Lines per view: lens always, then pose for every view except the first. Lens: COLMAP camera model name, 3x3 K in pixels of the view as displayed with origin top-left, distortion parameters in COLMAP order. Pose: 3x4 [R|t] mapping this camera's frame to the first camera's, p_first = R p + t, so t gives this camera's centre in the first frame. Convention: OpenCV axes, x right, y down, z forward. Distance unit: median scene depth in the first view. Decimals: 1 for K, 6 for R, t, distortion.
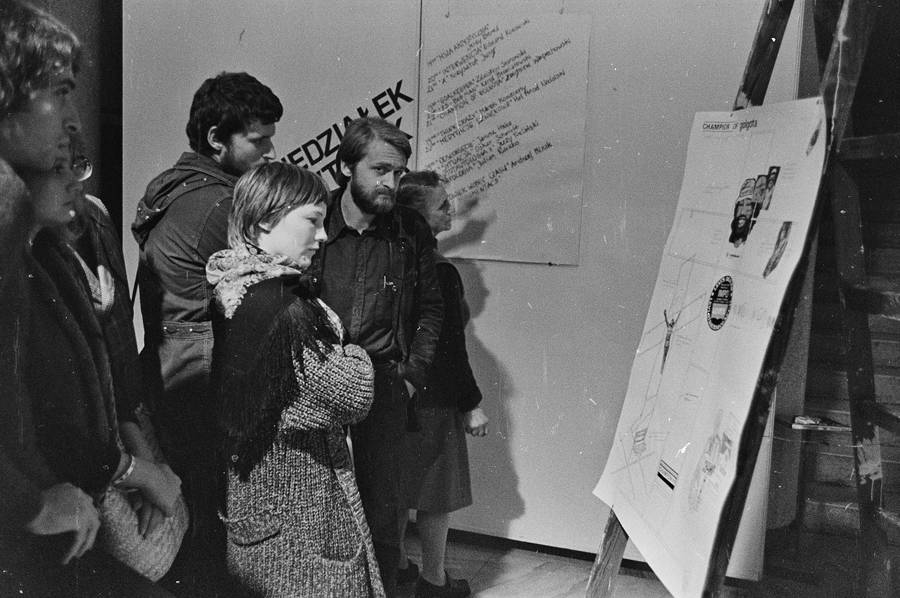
lens RADIAL K [[1801.2, 0, 450.0], [0, 1801.2, 298.9], [0, 0, 1]] dist [0.206123, 0.000000]
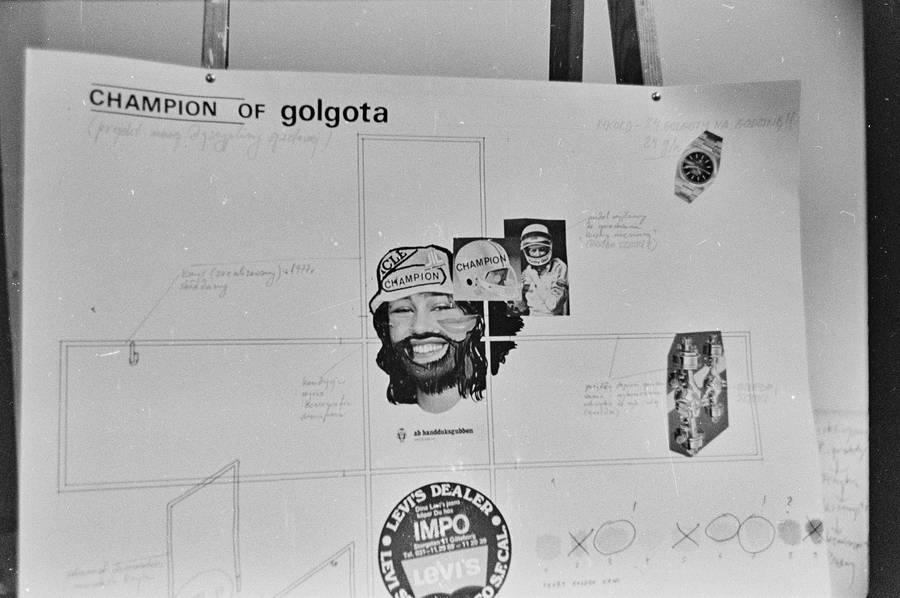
lens RADIAL K [[1801.2, 0, 450.0], [0, 1801.2, 299.1], [0, 0, 1]] dist [0.206123, 0.000000]
pose [[-0.373953, -0.003882, 0.927440, -0.222100], [0.080395, 0.996091, 0.036585, -0.069274], [-0.923957, 0.088243, -0.372179, 1.154388]]
